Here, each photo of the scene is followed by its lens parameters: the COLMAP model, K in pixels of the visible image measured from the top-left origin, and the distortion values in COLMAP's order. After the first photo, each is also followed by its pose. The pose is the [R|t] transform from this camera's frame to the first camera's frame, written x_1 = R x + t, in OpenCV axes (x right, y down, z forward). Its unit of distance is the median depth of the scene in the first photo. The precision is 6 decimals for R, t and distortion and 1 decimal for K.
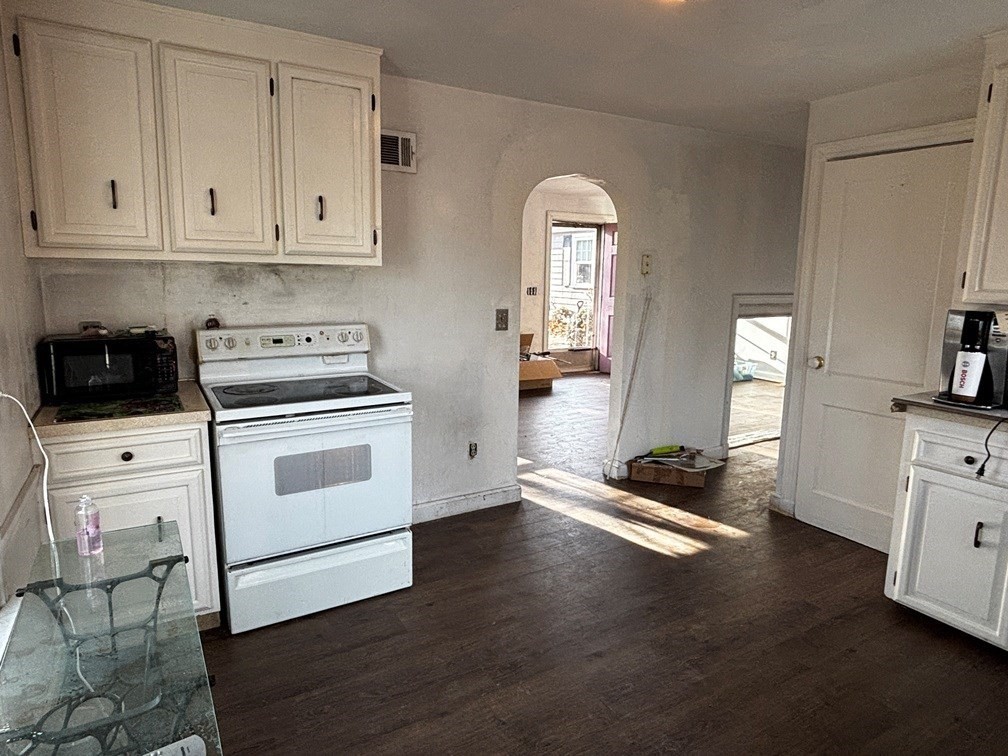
lens RADIAL K [[600.4, 0, 504.5], [0, 600.4, 370.6], [0, 0, 1]] dist [-0.002772, -0.000866]
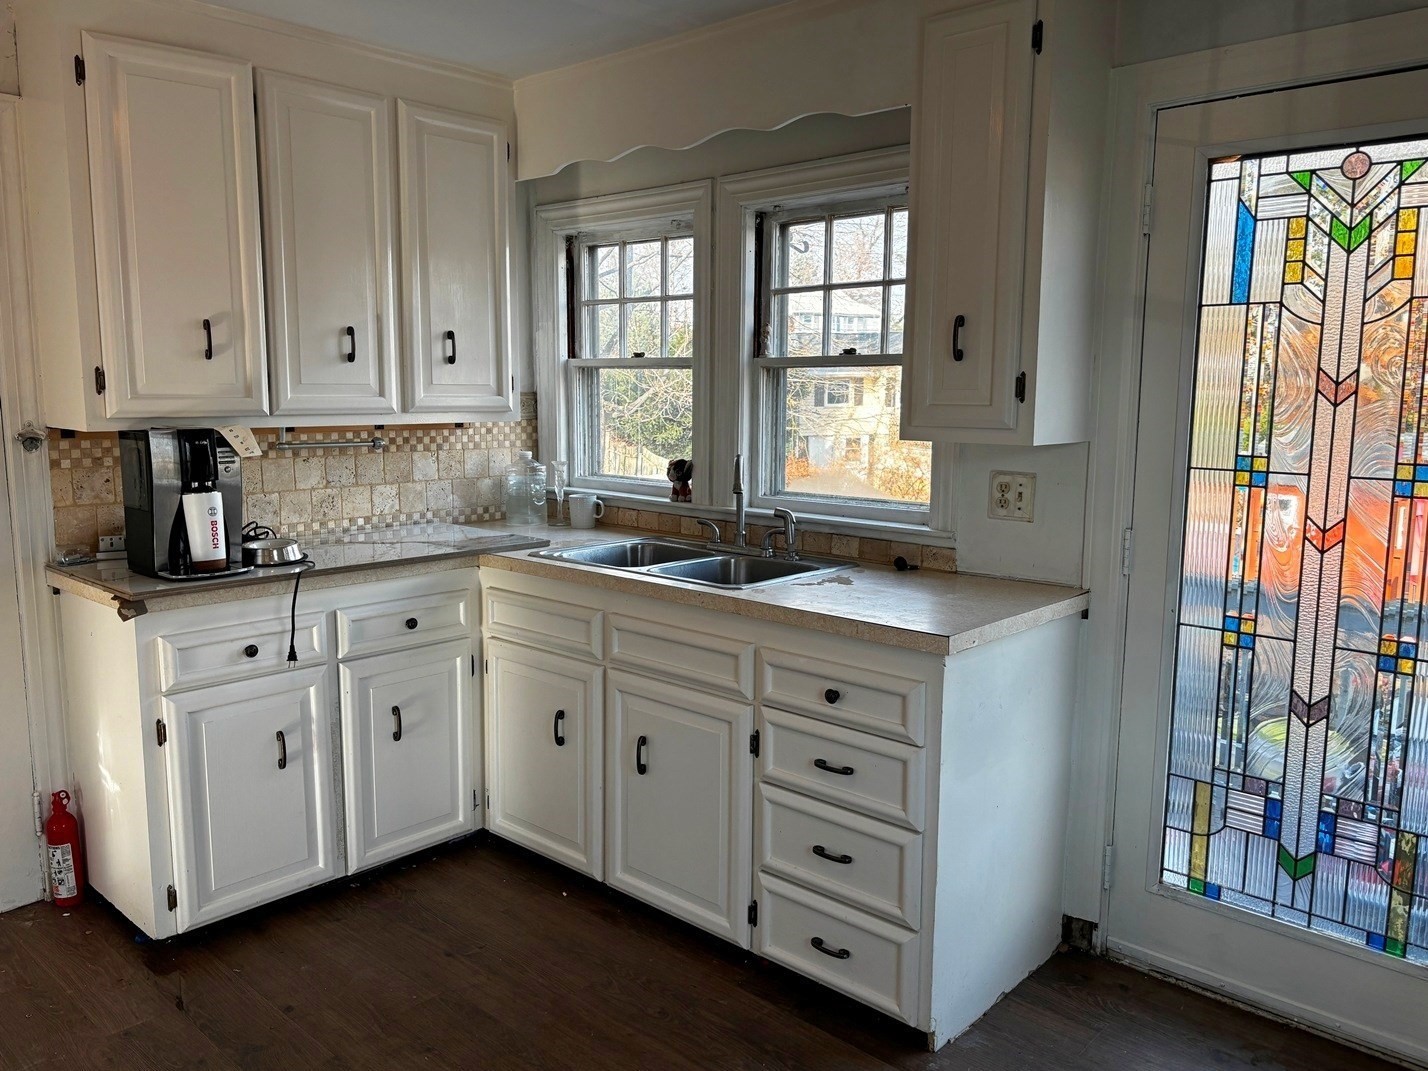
lens RADIAL K [[1099.0, 0, 707.6], [0, 1099.0, 533.4], [0, 0, 1]] dist [0.039382, -0.024955]
pose [[-0.267263, -0.149773, 0.951913, -0.502816], [0.150448, 0.969248, 0.194740, -0.138100], [-0.951807, 0.195260, -0.236511, 0.770184]]
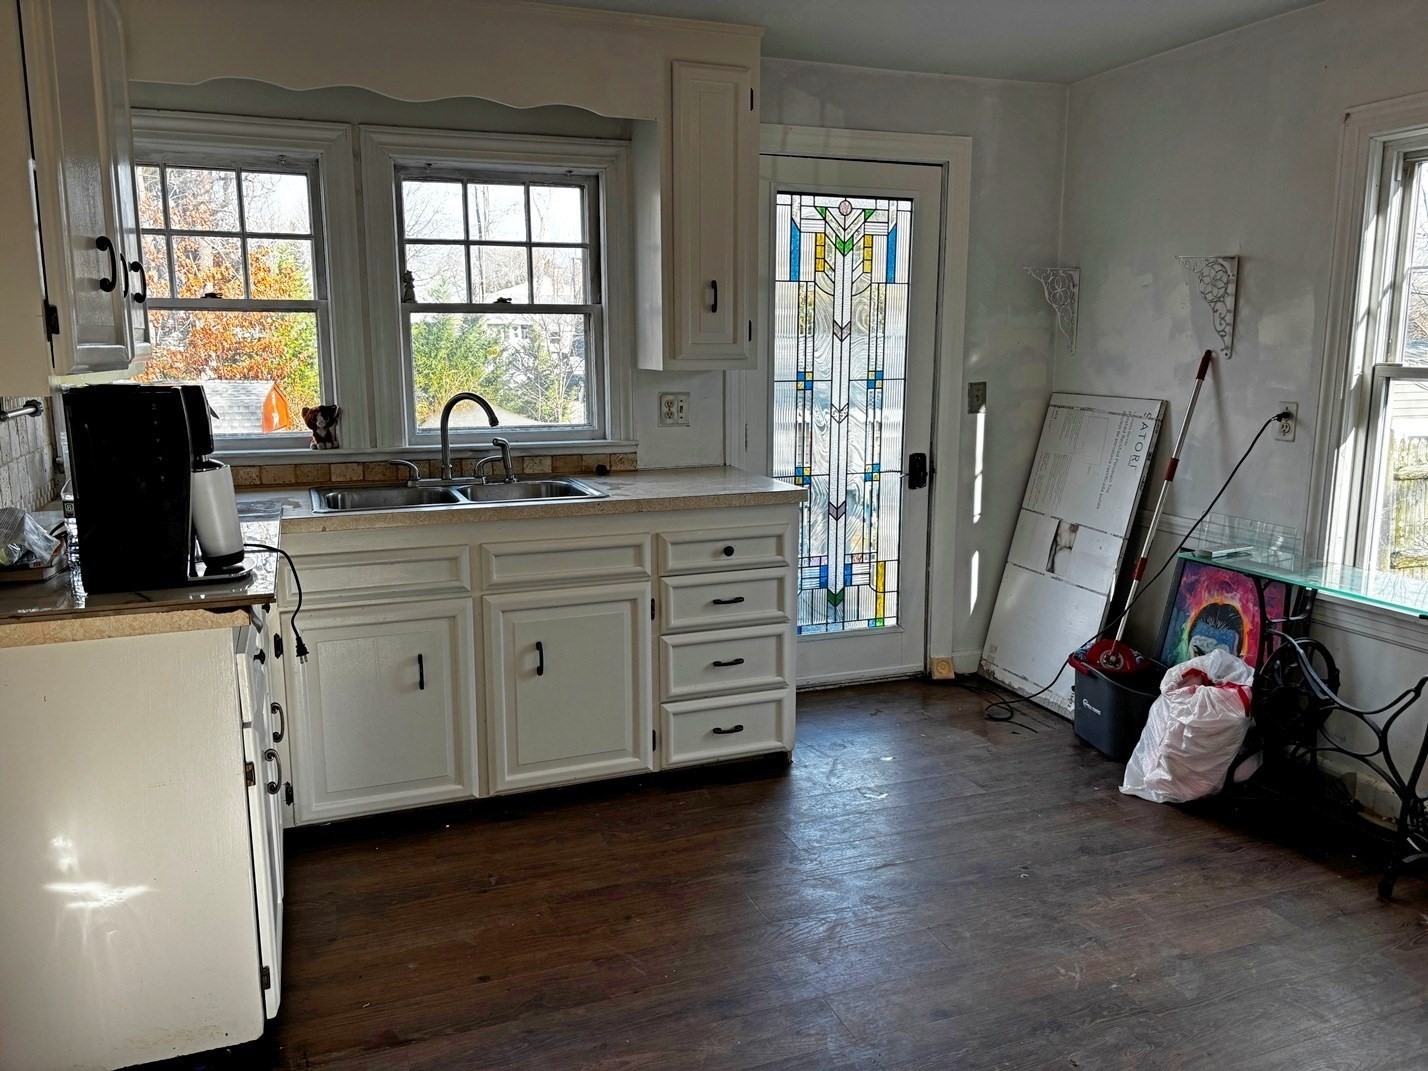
lens RADIAL K [[1066.2, 0, 705.4], [0, 1066.2, 540.3], [0, 0, 1]] dist [0.056482, -0.077783]
pose [[-0.983353, -0.049990, 0.174694, 0.203211], [0.013963, 0.937779, 0.346951, -0.274106], [-0.181168, 0.343615, -0.921470, 1.737271]]
